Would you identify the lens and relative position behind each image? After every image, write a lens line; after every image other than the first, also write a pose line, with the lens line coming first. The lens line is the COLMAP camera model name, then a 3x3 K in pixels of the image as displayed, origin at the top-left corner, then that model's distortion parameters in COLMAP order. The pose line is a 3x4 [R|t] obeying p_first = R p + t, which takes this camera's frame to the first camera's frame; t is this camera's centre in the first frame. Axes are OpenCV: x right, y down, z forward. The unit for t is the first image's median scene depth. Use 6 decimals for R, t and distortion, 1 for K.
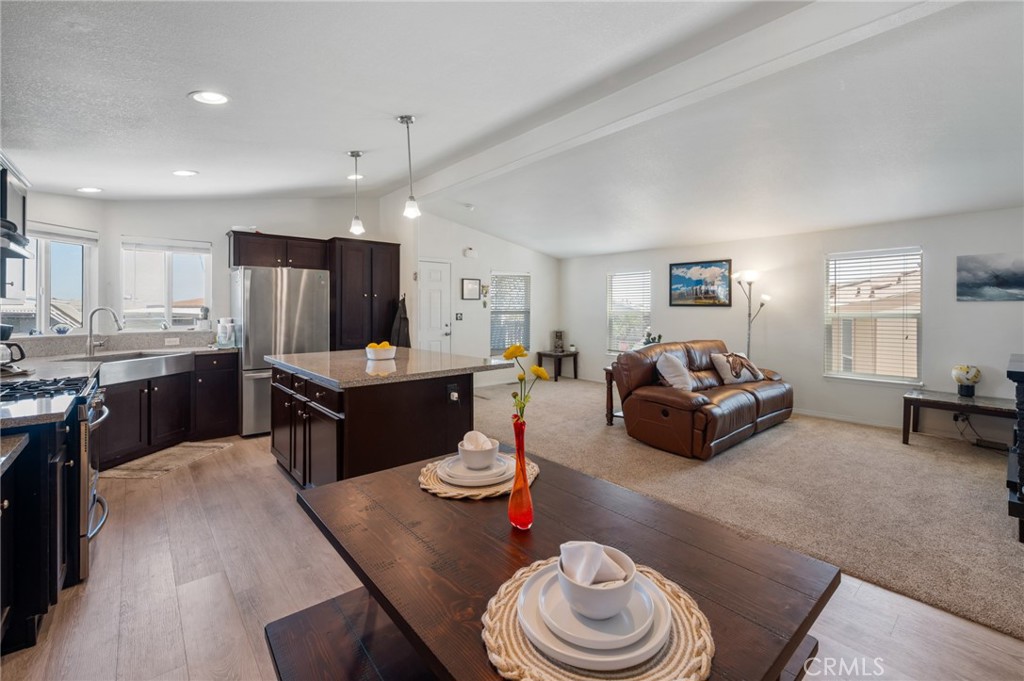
lens RADIAL K [[437.6, 0, 539.0], [0, 437.6, 311.7], [0, 0, 1]] dist [0.000832, 0.000119]
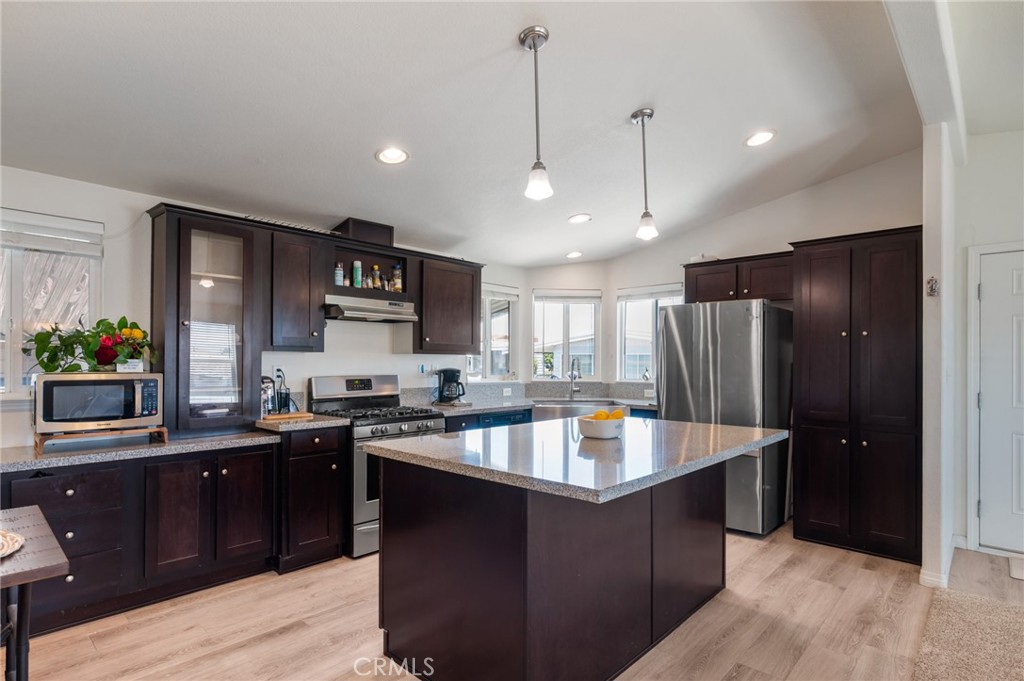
lens RADIAL K [[524.9, 0, 510.8], [0, 524.9, 358.2], [0, 0, 1]] dist [-0.000937, -0.000051]
pose [[0.074655, -0.004516, -0.997199, 0.254972], [-0.010168, 0.999934, -0.005290, 0.001209], [0.997158, 0.010534, 0.074604, 0.560848]]
